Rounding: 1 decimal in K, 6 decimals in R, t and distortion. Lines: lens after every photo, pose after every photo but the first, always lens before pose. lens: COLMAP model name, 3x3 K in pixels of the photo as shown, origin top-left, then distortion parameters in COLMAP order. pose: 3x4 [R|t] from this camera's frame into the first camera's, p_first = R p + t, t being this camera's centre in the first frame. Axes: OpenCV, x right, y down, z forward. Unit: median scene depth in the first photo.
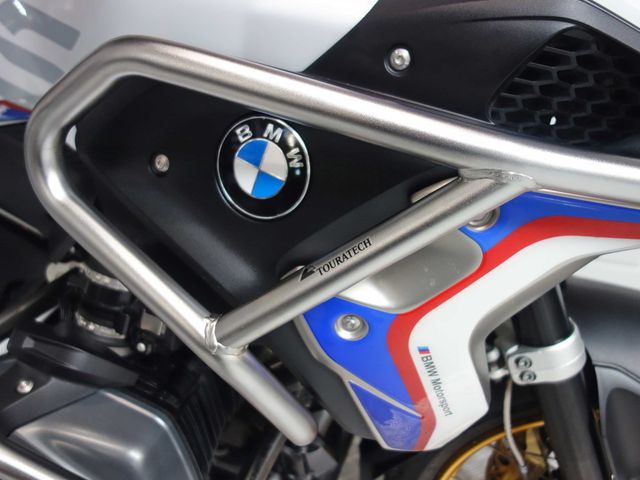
lens RADIAL K [[573.4, 0, 318.9], [0, 573.4, 241.6], [0, 0, 1]] dist [-0.002930, -0.013539]
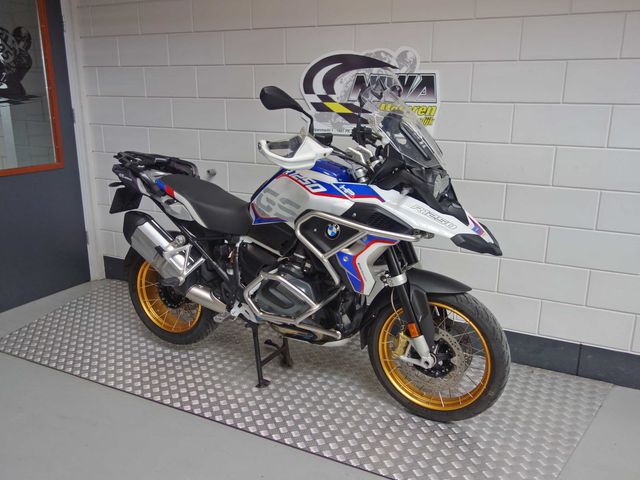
lens RADIAL K [[573.4, 0, 320.6], [0, 573.4, 240.6], [0, 0, 1]] dist [-0.002930, -0.013539]
pose [[0.986090, 0.043189, -0.160501, 0.778642], [-0.072842, 0.980270, -0.183752, 1.125175], [0.149398, 0.192887, 0.969781, -5.018437]]
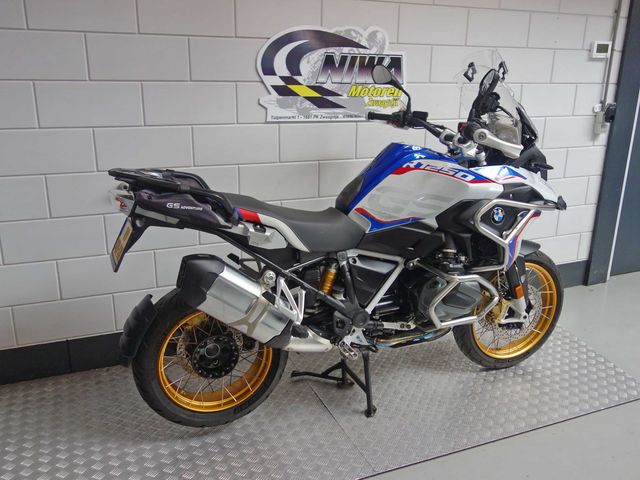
lens RADIAL K [[573.4, 0, 321.3], [0, 573.4, 240.1], [0, 0, 1]] dist [-0.002930, -0.013539]
pose [[0.743858, -0.185655, 0.642034, -5.579894], [0.280675, 0.958602, -0.047993, -0.121934], [-0.606545, 0.215903, 0.765172, -2.512561]]
